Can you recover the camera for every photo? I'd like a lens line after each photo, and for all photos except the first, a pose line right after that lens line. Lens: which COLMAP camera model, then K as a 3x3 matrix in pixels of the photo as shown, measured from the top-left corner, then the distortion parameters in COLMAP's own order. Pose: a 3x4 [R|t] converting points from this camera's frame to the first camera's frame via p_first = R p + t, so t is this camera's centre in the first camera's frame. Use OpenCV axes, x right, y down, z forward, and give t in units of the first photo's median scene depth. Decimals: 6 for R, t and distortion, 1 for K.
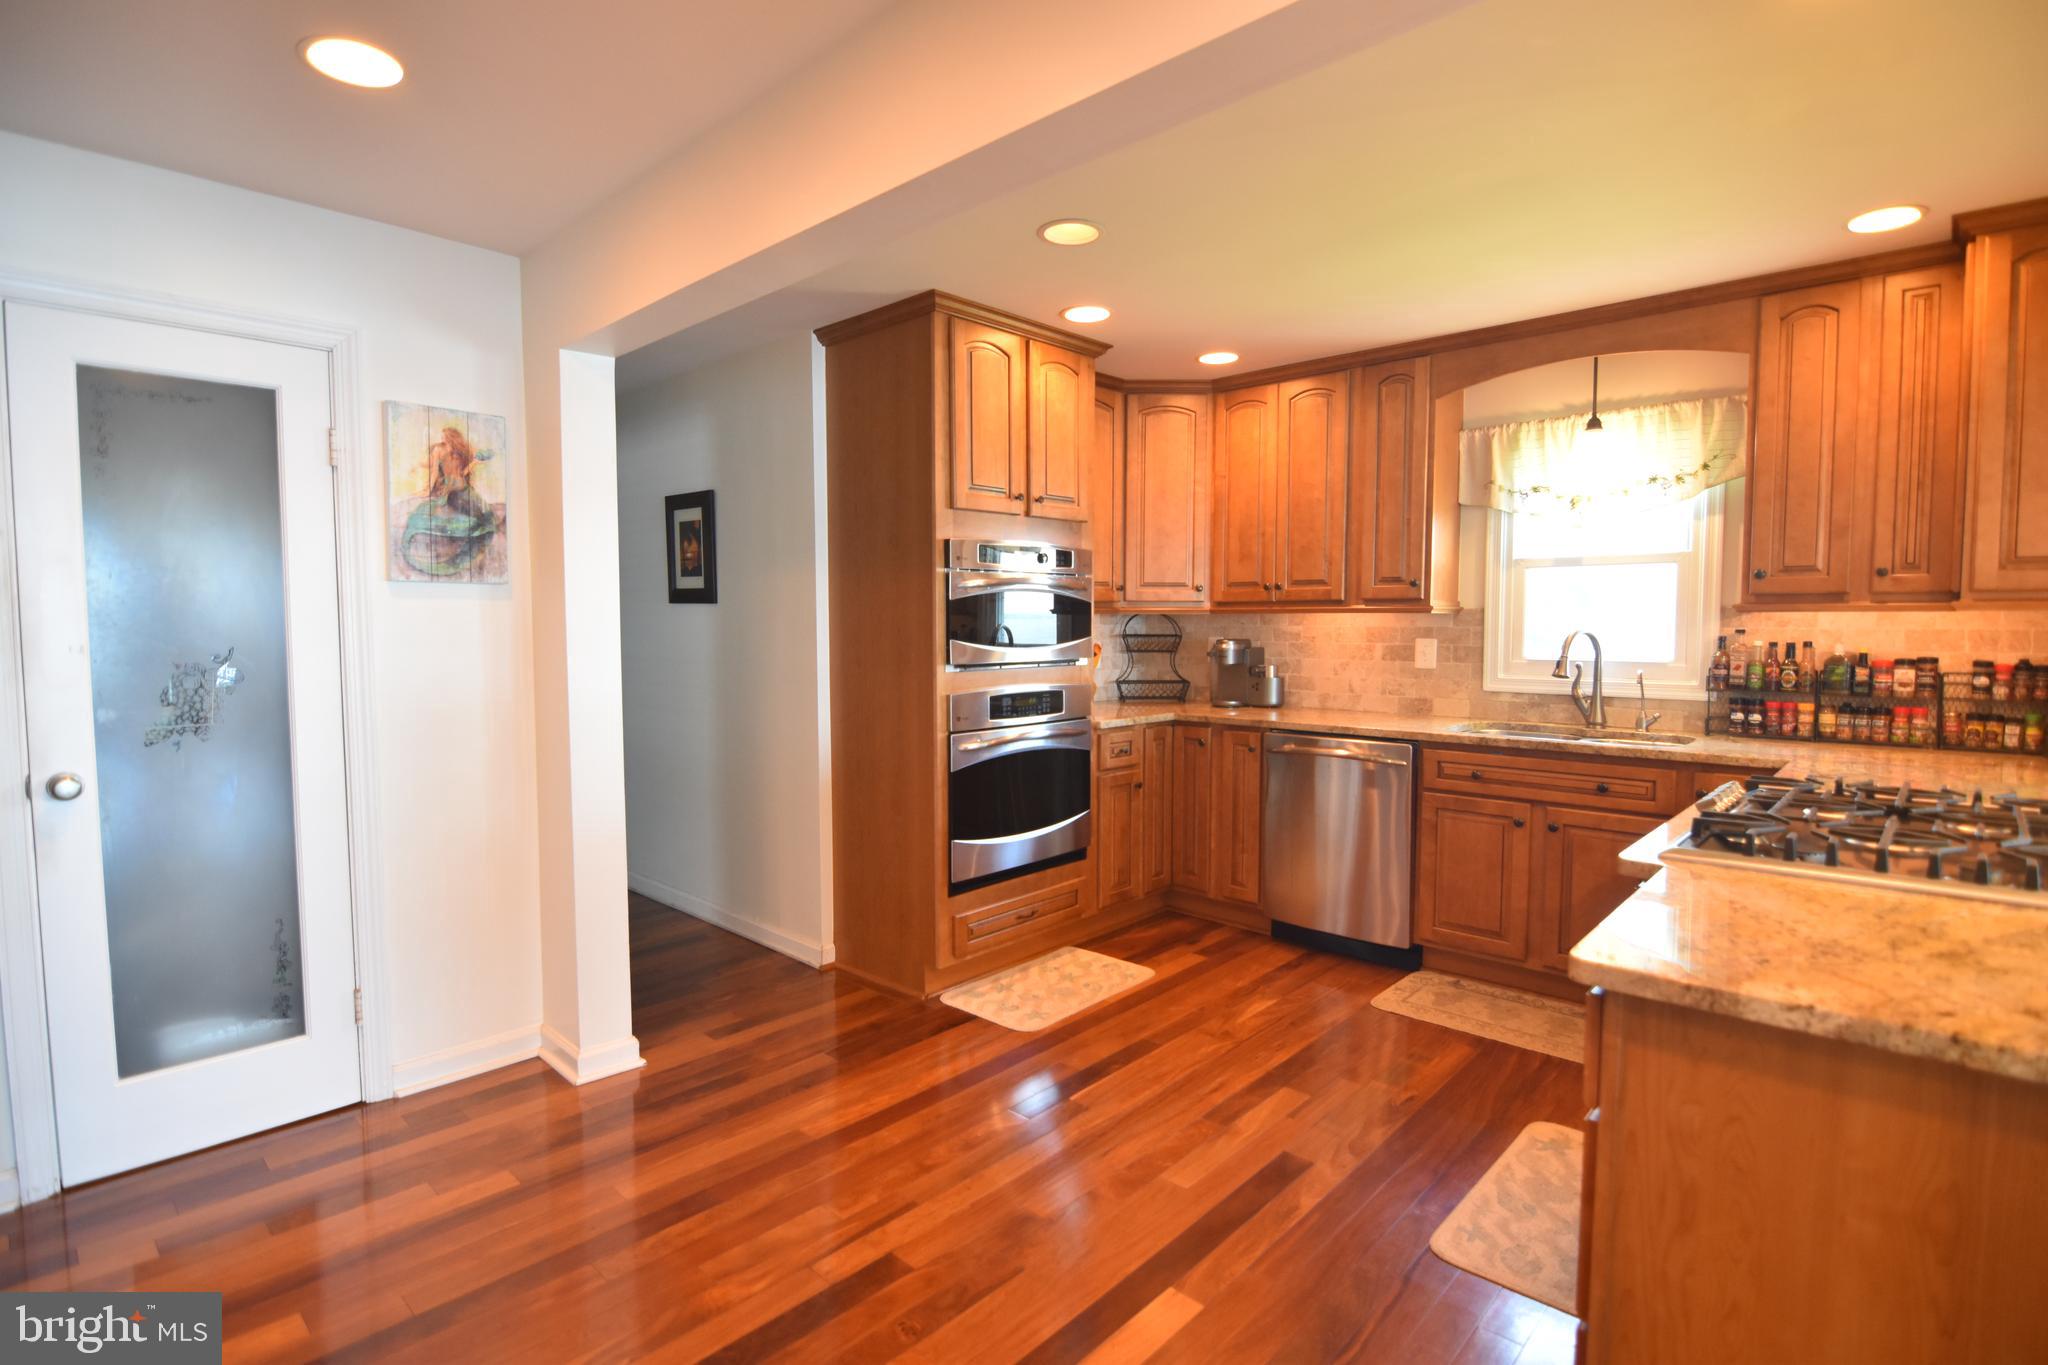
lens RADIAL K [[990.4, 0, 1030.6], [0, 990.4, 682.8], [0, 0, 1]] dist [-0.004367, -0.012499]
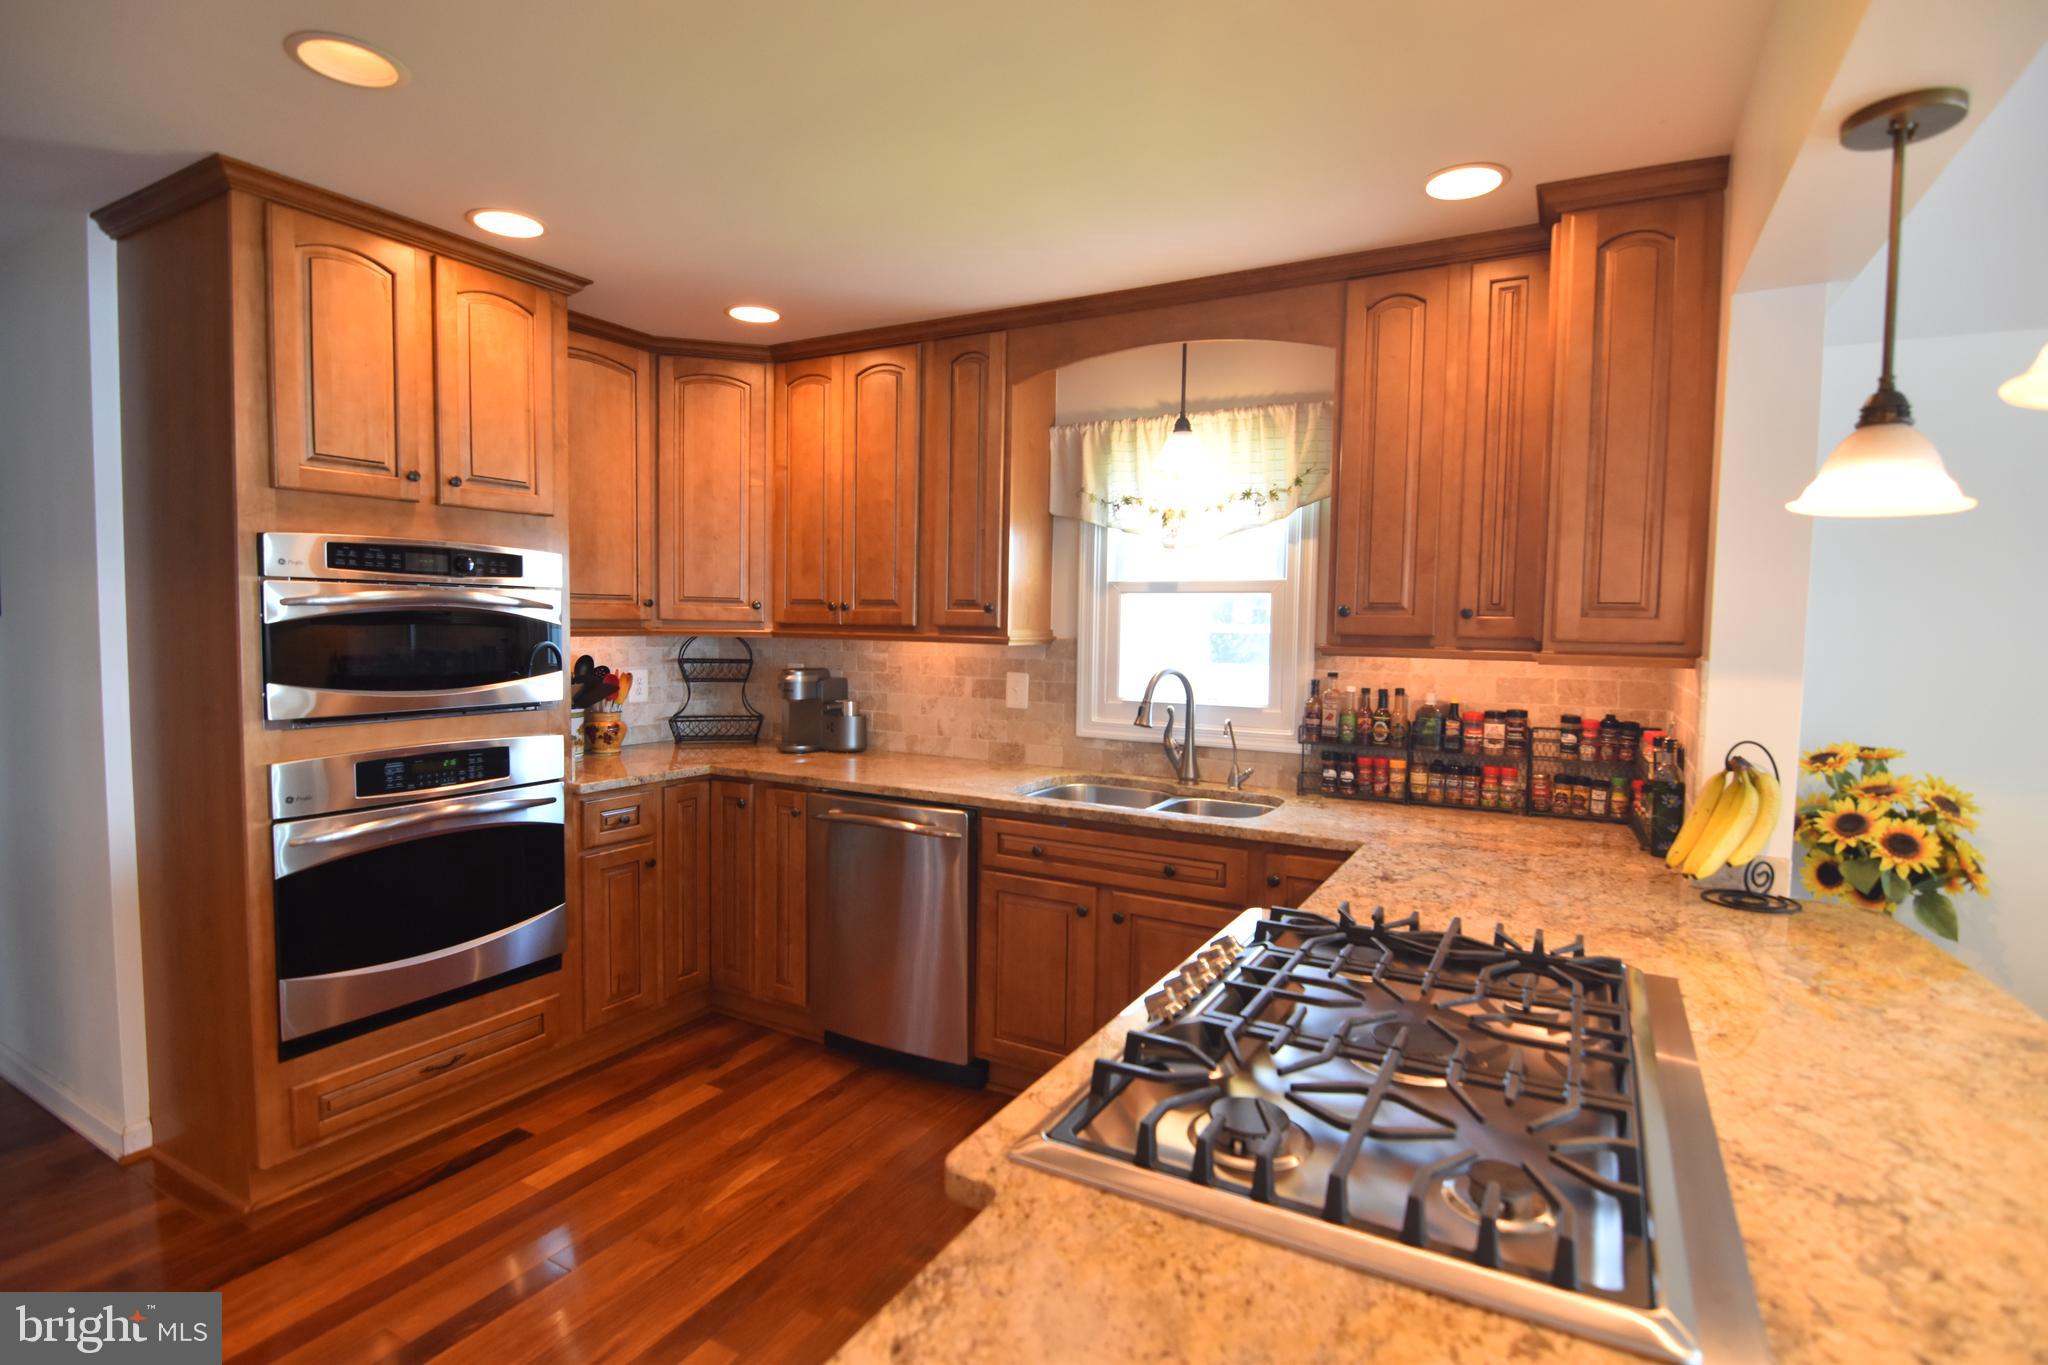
lens RADIAL K [[990.4, 0, 1030.6], [0, 990.4, 682.8], [0, 0, 1]] dist [-0.004367, -0.012499]
pose [[0.969339, 0.002557, 0.245715, 0.248826], [-0.002609, 0.999997, -0.000113, -0.044074], [-0.245715, -0.000531, 0.969342, 0.223094]]
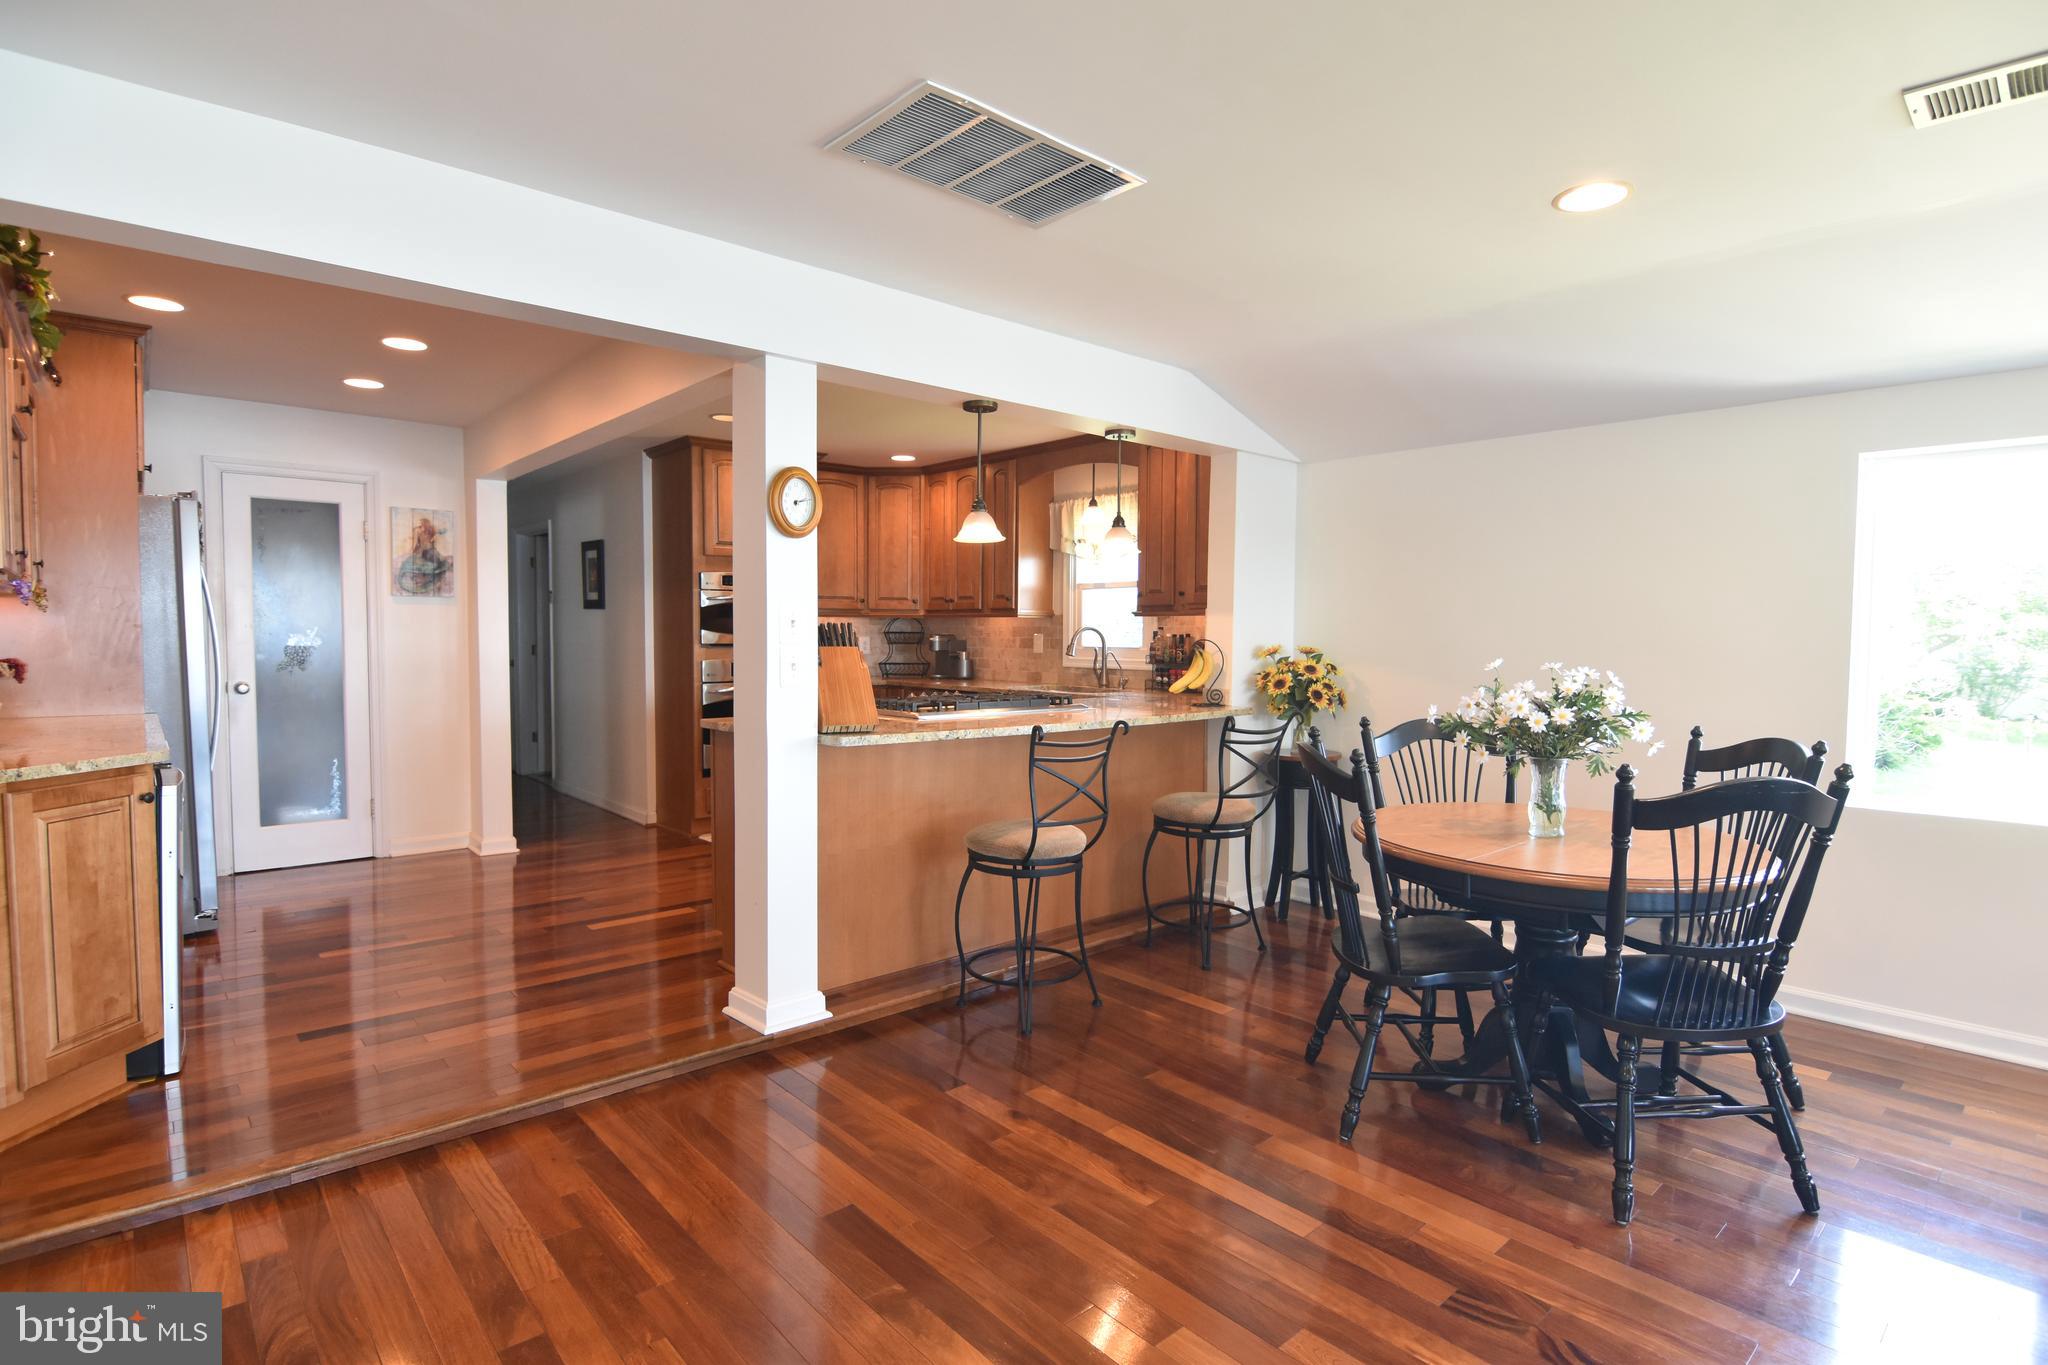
lens RADIAL K [[1011.8, 0, 1030.5], [0, 1011.8, 683.6], [0, 0, 1]] dist [-0.001590, -0.014414]
pose [[0.995963, 0.012019, -0.088952, 0.647095], [-0.013197, 0.999833, -0.012665, 0.066266], [0.088785, 0.013788, 0.995955, -0.725033]]
